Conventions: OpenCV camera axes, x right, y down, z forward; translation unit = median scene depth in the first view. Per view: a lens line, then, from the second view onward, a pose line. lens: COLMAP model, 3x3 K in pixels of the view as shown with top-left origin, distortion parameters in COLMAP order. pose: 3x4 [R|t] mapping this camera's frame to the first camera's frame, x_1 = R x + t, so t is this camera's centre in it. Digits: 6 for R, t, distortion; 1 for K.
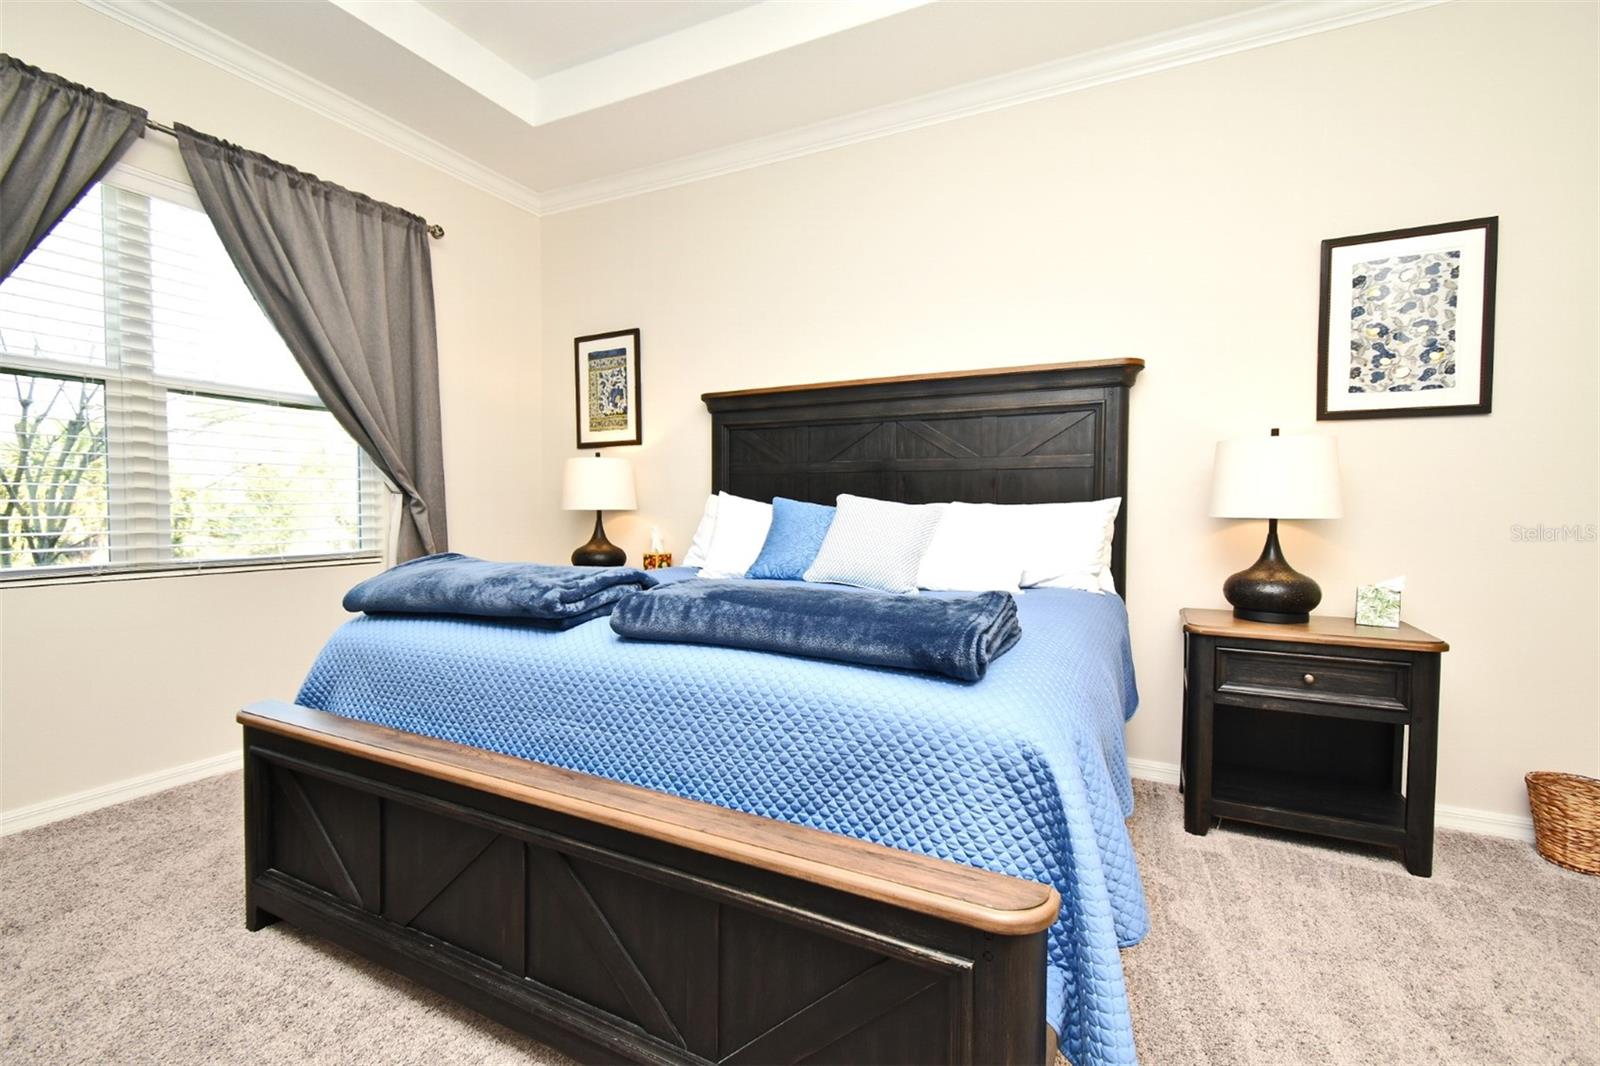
lens RADIAL K [[713.3, 0, 800.8], [0, 713.3, 533.0], [0, 0, 1]] dist [0.005124, -0.002213]
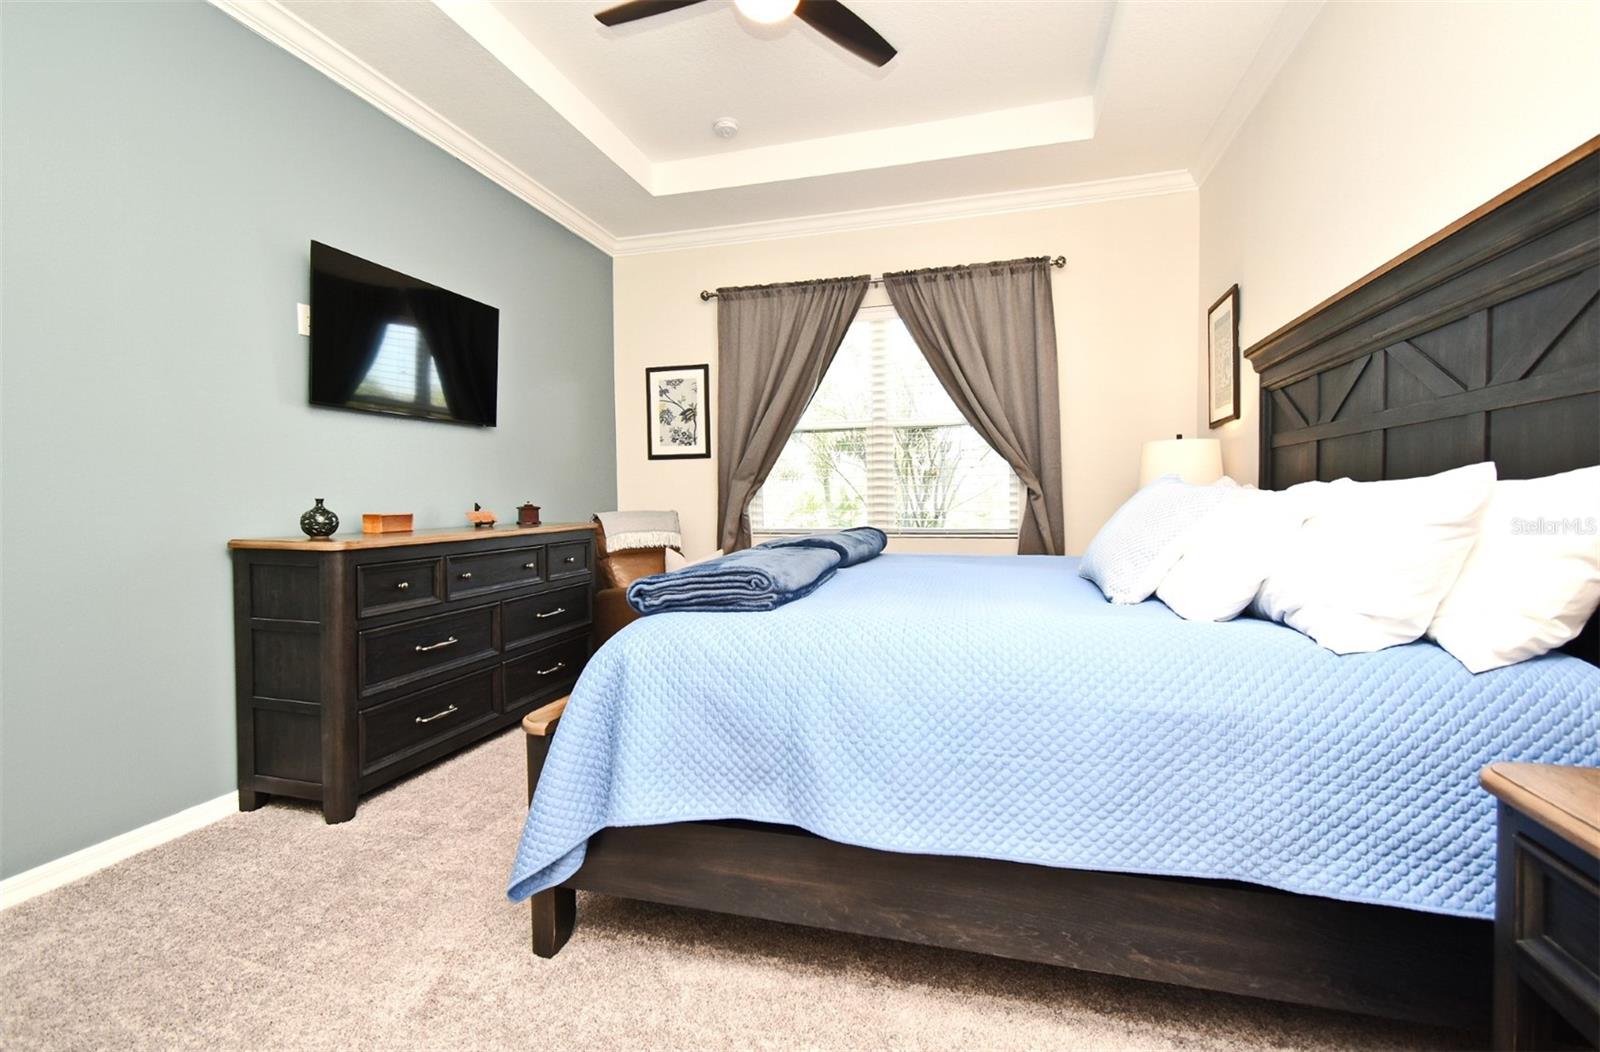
lens RADIAL K [[713.3, 0, 790.4], [0, 713.3, 523.3], [0, 0, 1]] dist [0.005124, -0.002213]
pose [[0.184028, 0.029464, -0.982479, 0.730341], [-0.022419, 0.999416, 0.025772, -0.011427], [0.982665, 0.017283, 0.184581, 0.436529]]
